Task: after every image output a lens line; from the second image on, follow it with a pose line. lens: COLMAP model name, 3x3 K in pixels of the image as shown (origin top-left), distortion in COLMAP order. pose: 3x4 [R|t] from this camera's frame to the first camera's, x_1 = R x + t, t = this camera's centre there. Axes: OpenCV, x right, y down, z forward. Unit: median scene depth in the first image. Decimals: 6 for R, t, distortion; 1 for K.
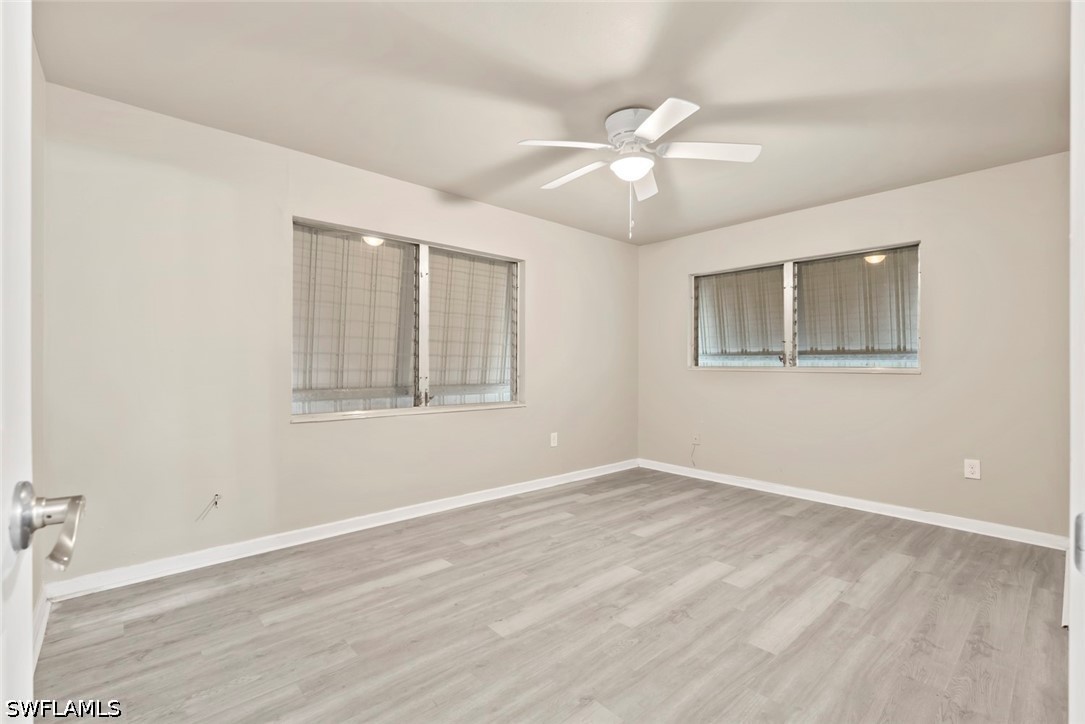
lens RADIAL K [[481.8, 0, 538.5], [0, 481.8, 364.3], [0, 0, 1]] dist [-0.000142, 0.000149]
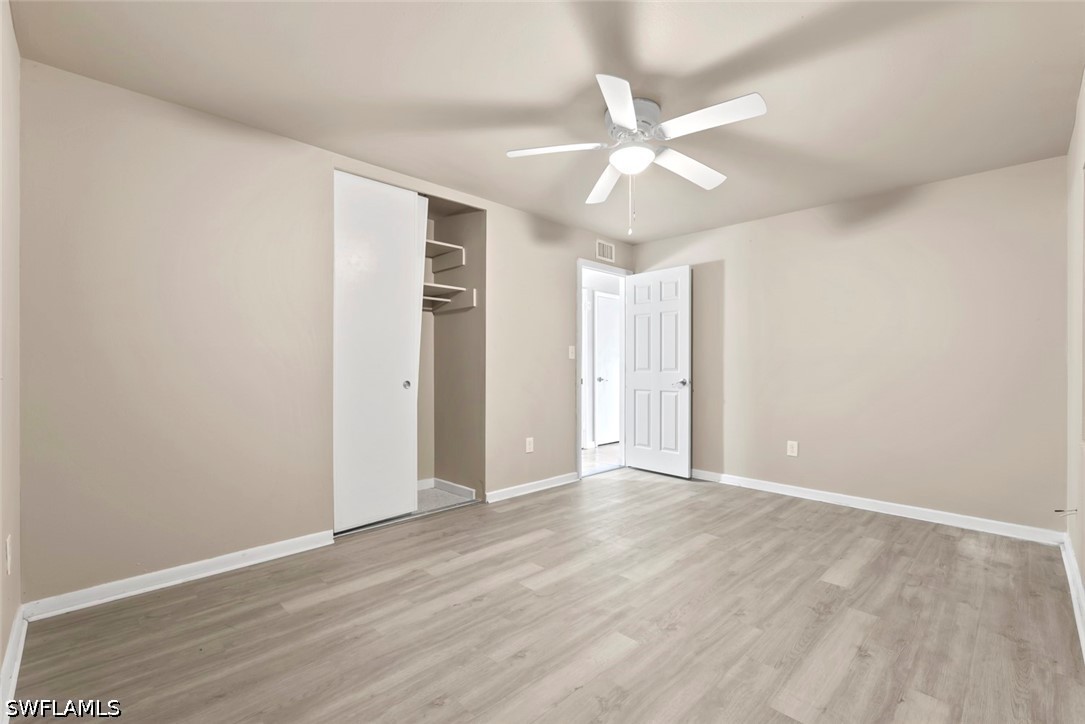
lens RADIAL K [[481.8, 0, 539.3], [0, 481.8, 365.2], [0, 0, 1]] dist [-0.000142, 0.000149]
pose [[-0.998972, -0.005429, -0.045015, 0.414014], [-0.005283, 0.999980, -0.003368, 0.007124], [0.045032, -0.003127, -0.998981, 1.924804]]
